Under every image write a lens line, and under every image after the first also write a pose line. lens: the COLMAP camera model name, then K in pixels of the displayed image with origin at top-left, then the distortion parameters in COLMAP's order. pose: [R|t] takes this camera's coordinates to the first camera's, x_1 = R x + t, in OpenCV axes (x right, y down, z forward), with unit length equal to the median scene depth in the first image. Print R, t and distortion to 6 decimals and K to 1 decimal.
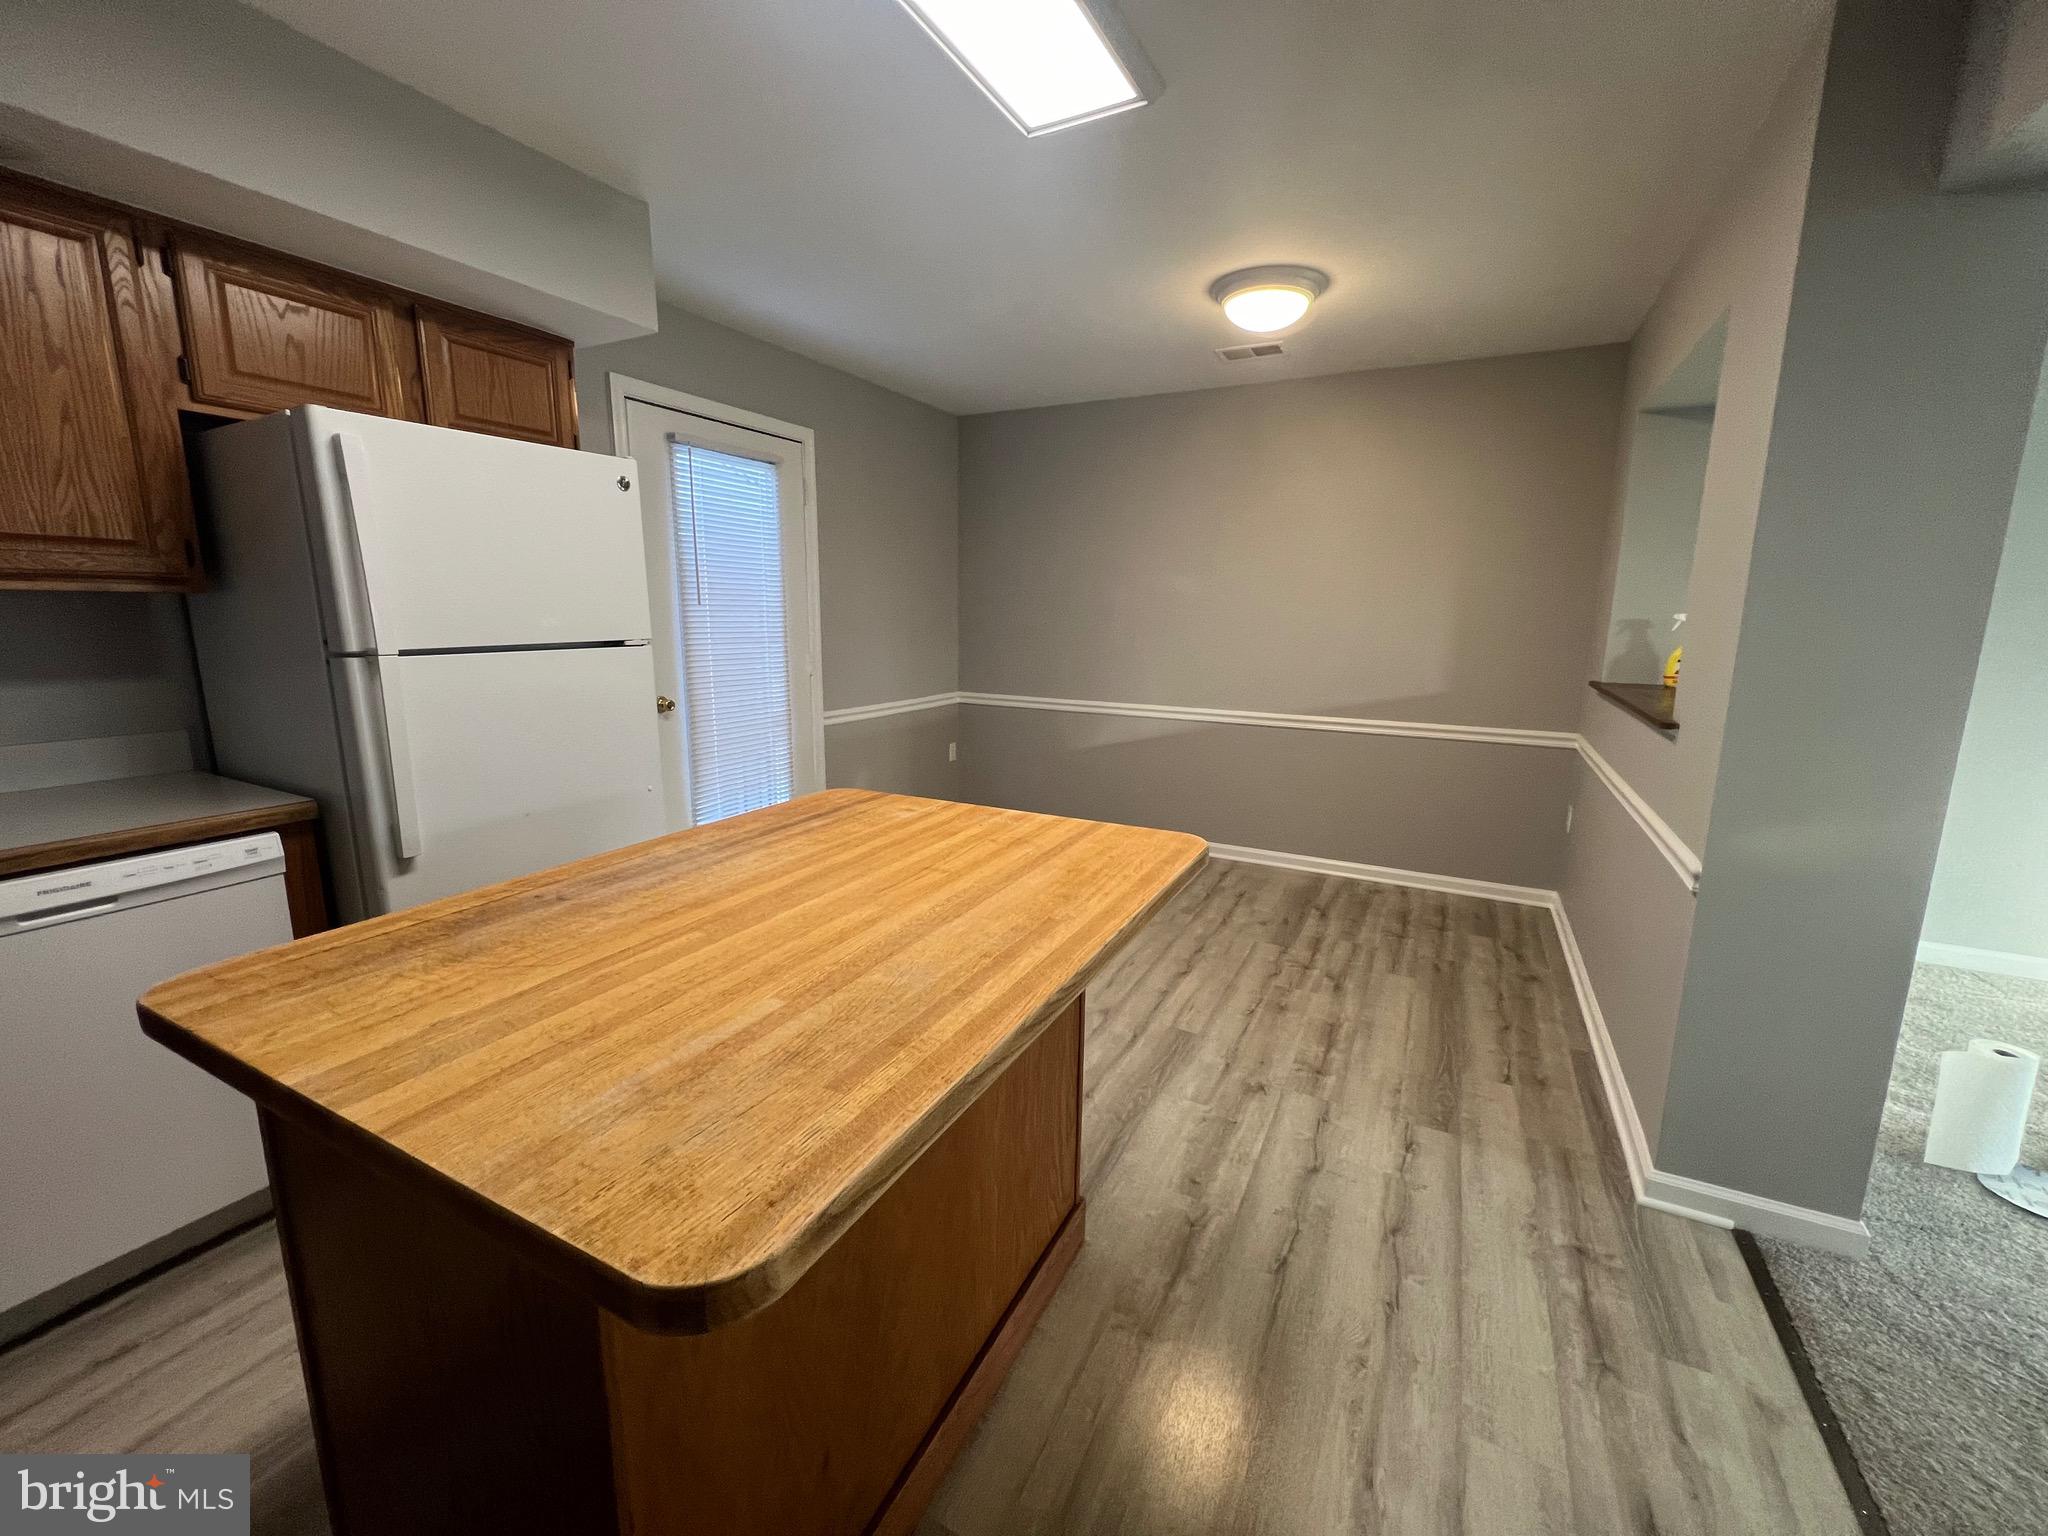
lens RADIAL K [[821.4, 0, 1025.0], [0, 821.4, 760.6], [0, 0, 1]] dist [-0.000790, -0.000062]
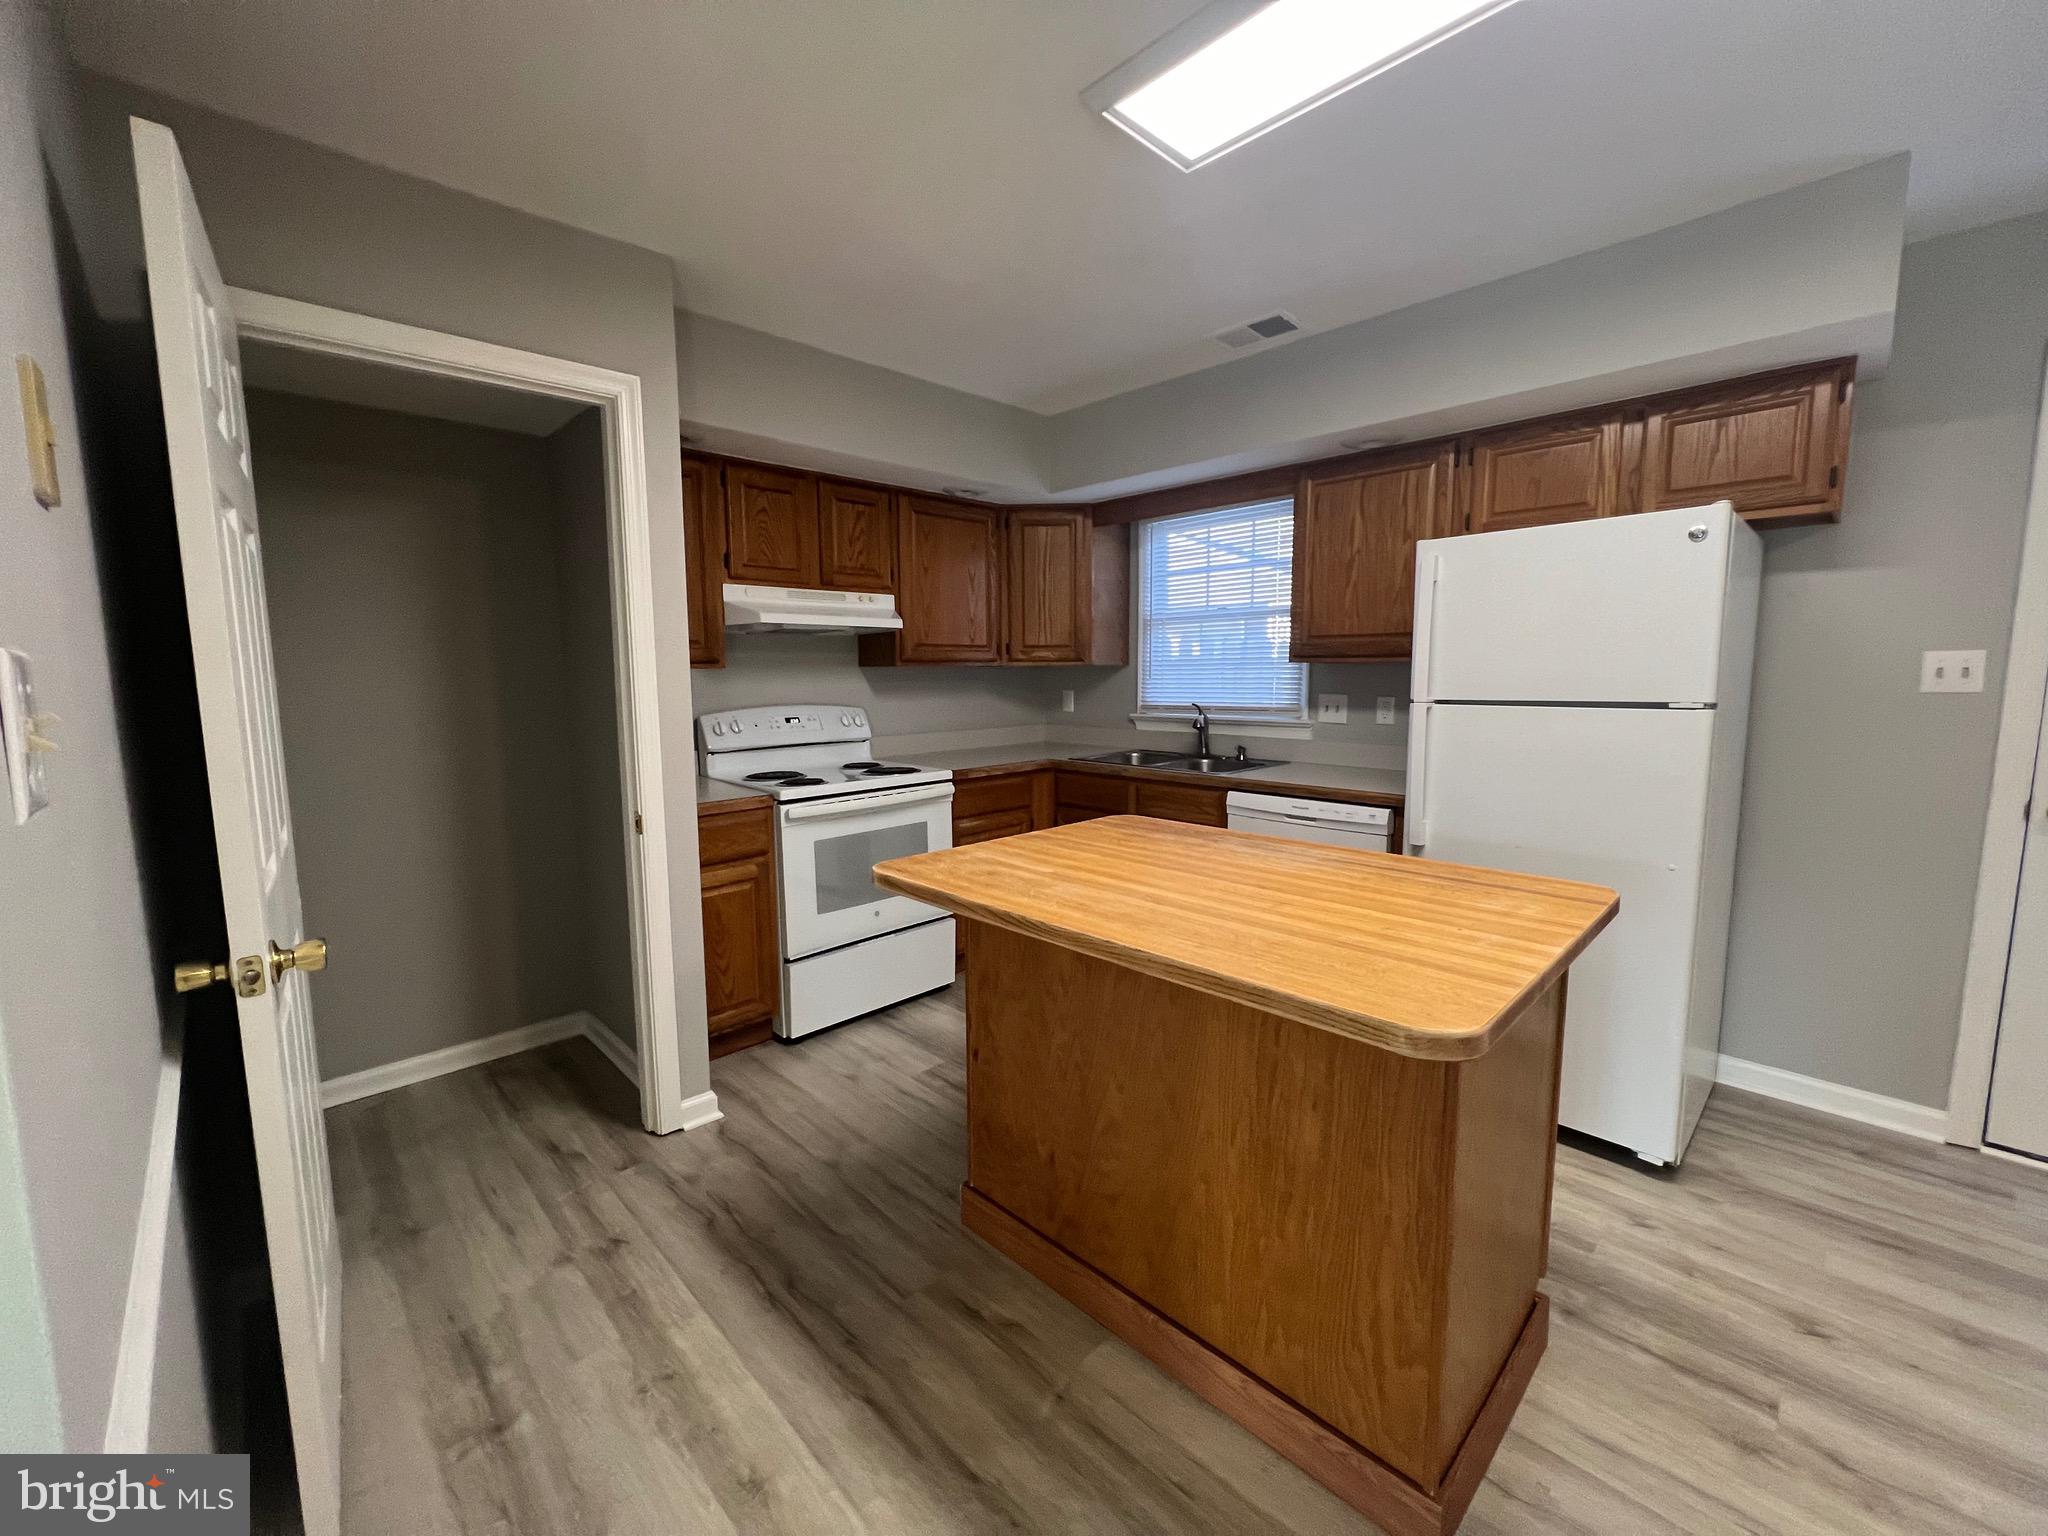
lens RADIAL K [[821.4, 0, 1025.1], [0, 821.4, 767.8], [0, 0, 1]] dist [-0.000790, -0.000062]
pose [[-0.310793, 0.103412, -0.944835, 0.905820], [-0.169667, 0.972061, 0.162202, -0.146721], [0.935212, 0.210719, -0.284564, 0.865608]]
